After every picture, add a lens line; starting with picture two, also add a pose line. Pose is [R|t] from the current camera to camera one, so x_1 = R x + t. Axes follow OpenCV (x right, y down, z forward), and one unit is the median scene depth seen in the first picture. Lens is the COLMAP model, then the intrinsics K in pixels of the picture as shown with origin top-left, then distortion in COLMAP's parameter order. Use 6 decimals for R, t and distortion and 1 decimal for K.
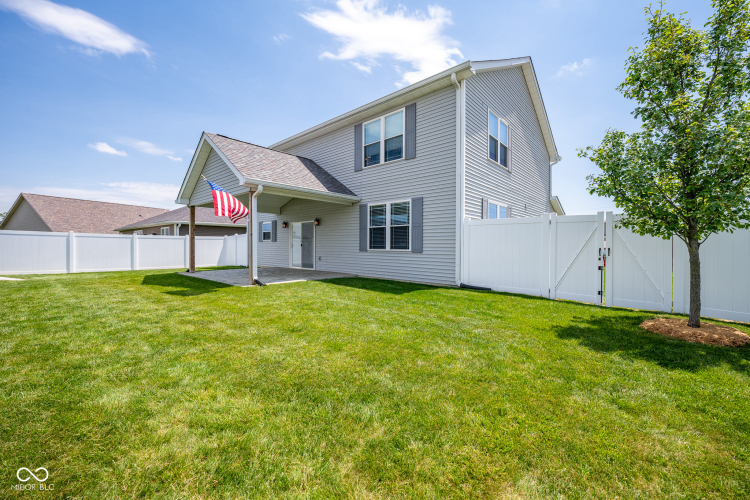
lens RADIAL K [[303.7, 0, 375.0], [0, 303.7, 250.0], [0, 0, 1]] dist [0.000315, -0.000053]
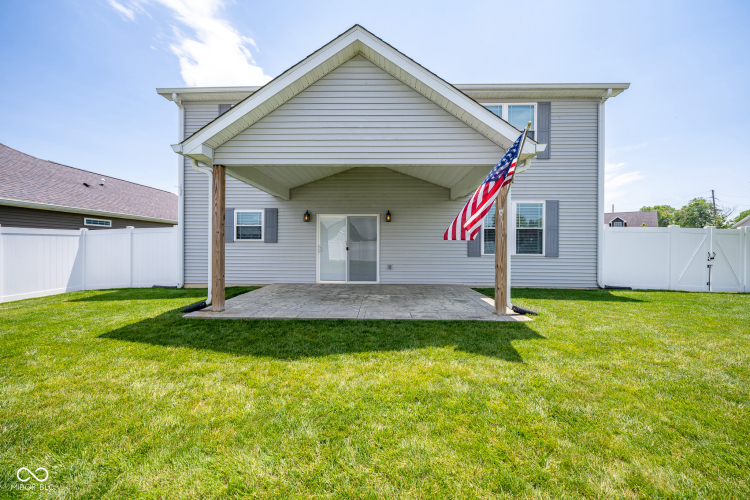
lens RADIAL K [[299.9, 0, 375.0], [0, 299.9, 250.0], [0, 0, 1]] dist [-0.000403, -0.000068]
pose [[0.758434, -0.006759, 0.651715, -0.871252], [0.006589, 0.999975, 0.002703, -0.019267], [-0.651716, 0.002244, 0.758460, 0.612001]]
